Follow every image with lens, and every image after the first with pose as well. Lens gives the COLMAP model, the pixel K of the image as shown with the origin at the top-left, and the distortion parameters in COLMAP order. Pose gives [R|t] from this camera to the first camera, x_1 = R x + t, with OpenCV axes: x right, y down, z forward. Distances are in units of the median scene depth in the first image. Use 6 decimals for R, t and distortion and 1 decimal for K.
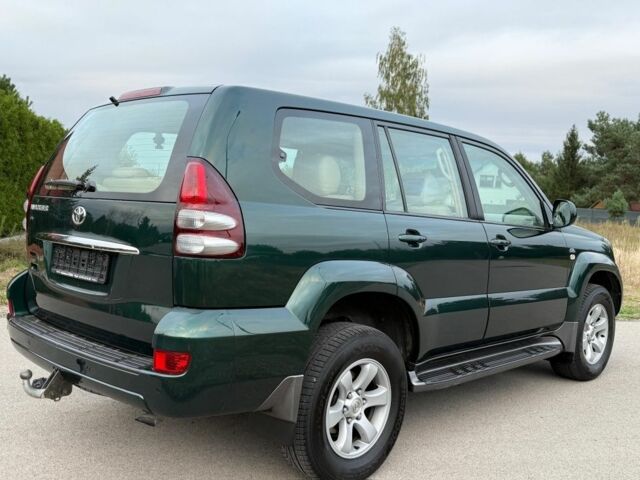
lens RADIAL K [[648.6, 0, 323.0], [0, 648.6, 260.3], [0, 0, 1]] dist [0.176486, -0.369418]
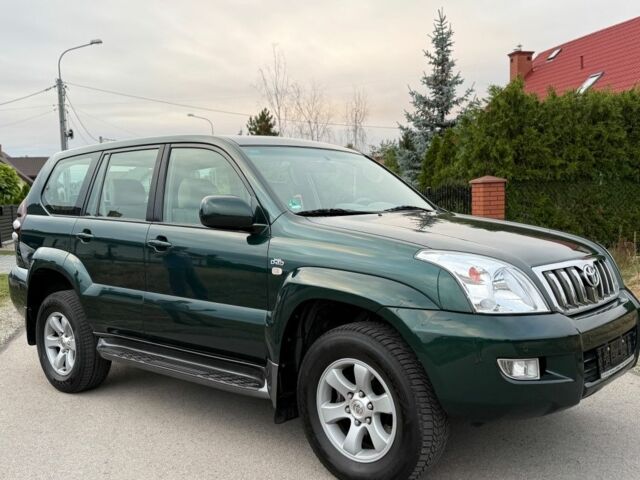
lens RADIAL K [[648.6, 0, 323.0], [0, 648.6, 260.3], [0, 0, 1]] dist [0.176486, -0.369418]
pose [[0.029090, 0.040111, -0.998772, 1.537897], [-0.062023, 0.997342, 0.038247, -0.066477], [0.997651, 0.060835, 0.031500, 1.466236]]
